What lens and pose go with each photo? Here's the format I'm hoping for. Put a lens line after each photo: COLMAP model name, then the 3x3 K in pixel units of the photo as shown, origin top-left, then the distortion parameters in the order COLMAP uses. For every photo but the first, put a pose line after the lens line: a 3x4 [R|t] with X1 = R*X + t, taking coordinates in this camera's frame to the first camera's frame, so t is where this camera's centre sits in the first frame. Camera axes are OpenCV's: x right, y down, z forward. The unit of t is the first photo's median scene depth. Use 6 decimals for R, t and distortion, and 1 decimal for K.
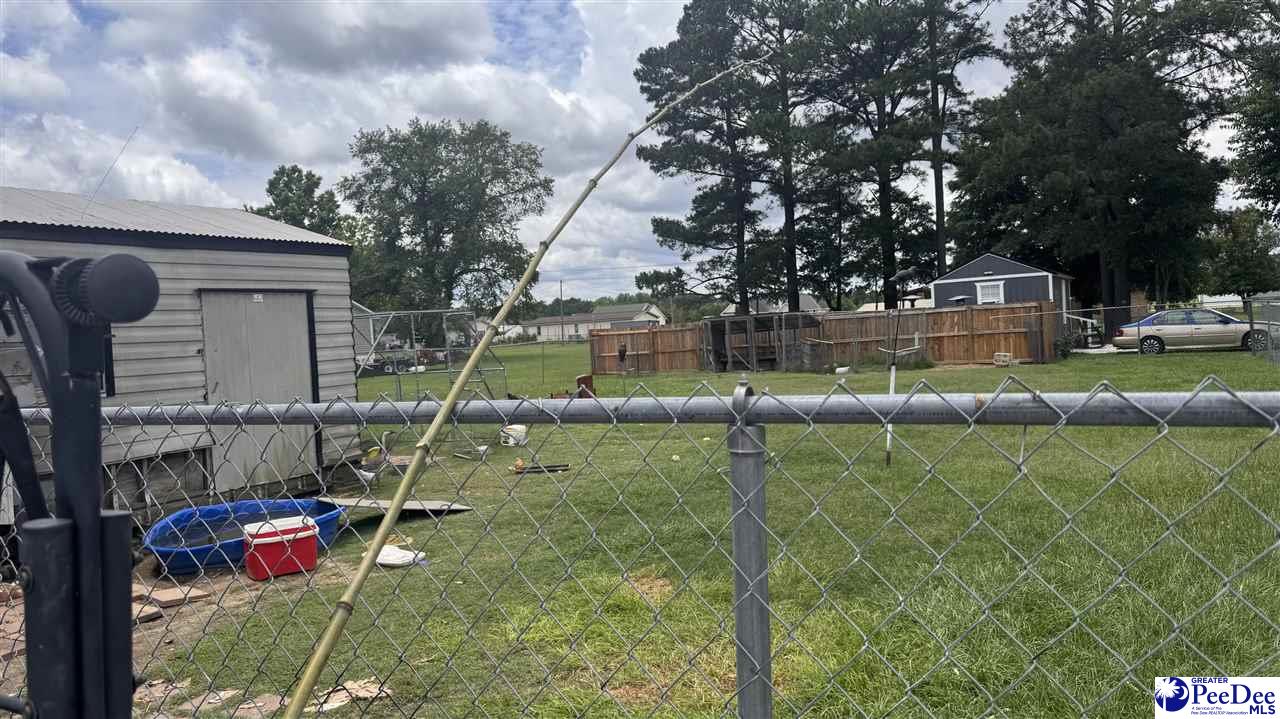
lens RADIAL K [[924.3, 0, 640.0], [0, 924.3, 359.5], [0, 0, 1]] dist [0.028910, -0.001461]
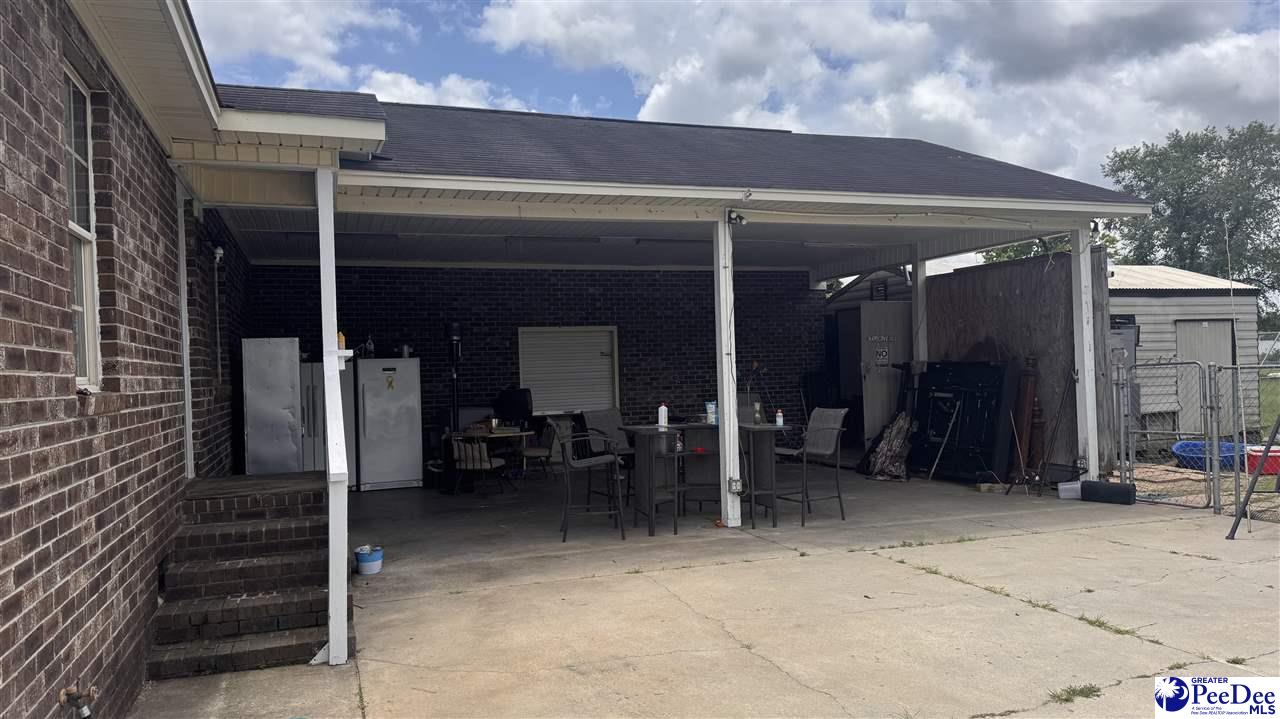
lens RADIAL K [[924.3, 0, 640.0], [0, 924.3, 359.5], [0, 0, 1]] dist [0.028910, -0.001461]
pose [[0.748434, 0.029402, -0.662557, -0.000963], [-0.038019, 0.999276, 0.001398, 0.004603], [0.662118, 0.024144, 0.749010, -0.115442]]
